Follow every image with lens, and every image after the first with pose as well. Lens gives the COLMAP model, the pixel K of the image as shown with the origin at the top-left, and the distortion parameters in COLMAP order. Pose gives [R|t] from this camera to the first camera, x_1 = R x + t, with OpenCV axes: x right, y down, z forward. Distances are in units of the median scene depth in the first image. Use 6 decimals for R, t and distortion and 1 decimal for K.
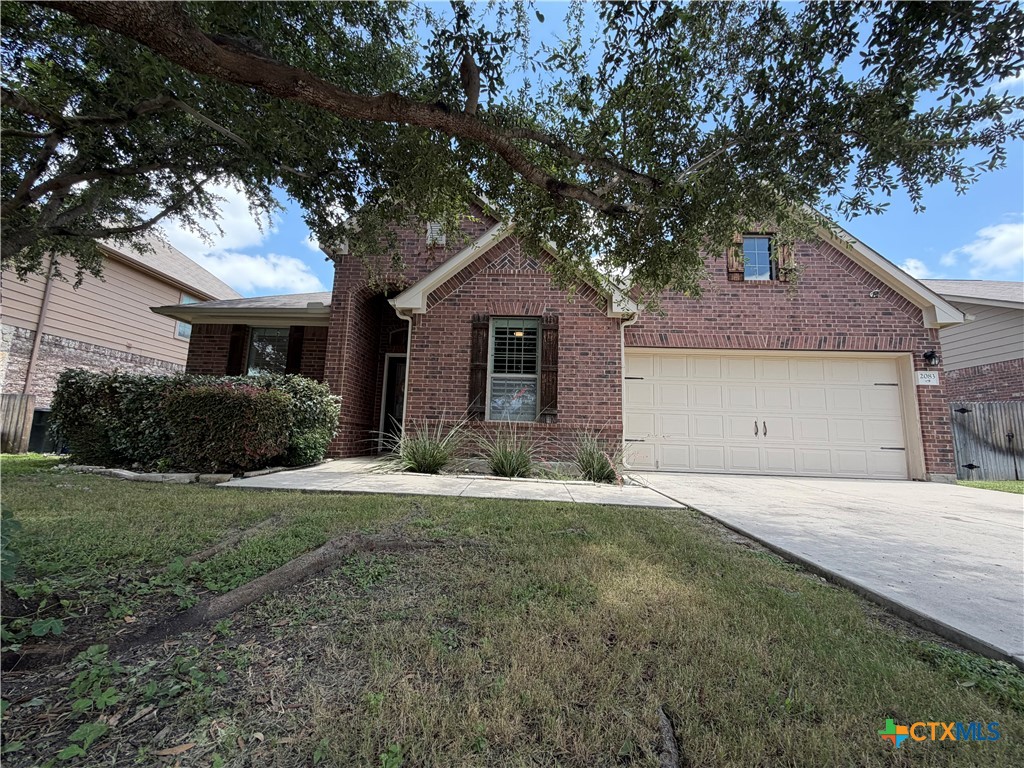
lens RADIAL K [[411.2, 0, 511.8], [0, 411.2, 383.6], [0, 0, 1]] dist [0.000876, 0.000077]
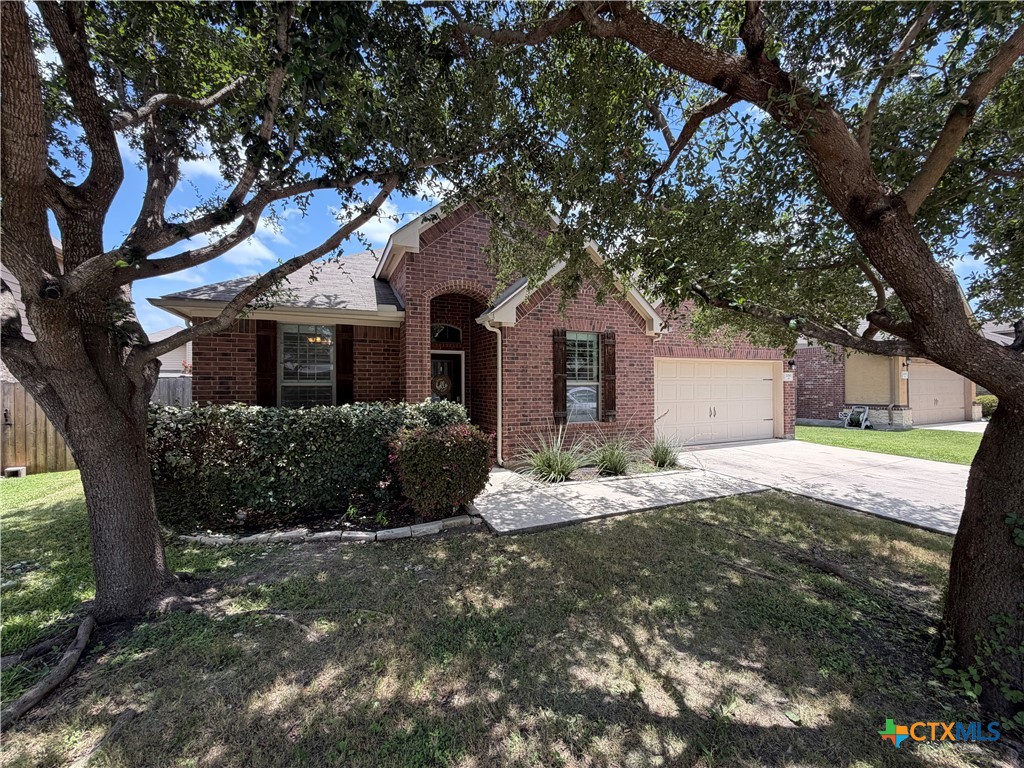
lens RADIAL K [[411.2, 0, 512.2], [0, 411.2, 384.4], [0, 0, 1]] dist [0.000876, 0.000077]
pose [[0.890535, -0.034987, 0.453566, -0.705858], [-0.033436, 0.989307, 0.141962, -0.175959], [-0.453683, -0.141588, 0.879843, 0.052827]]
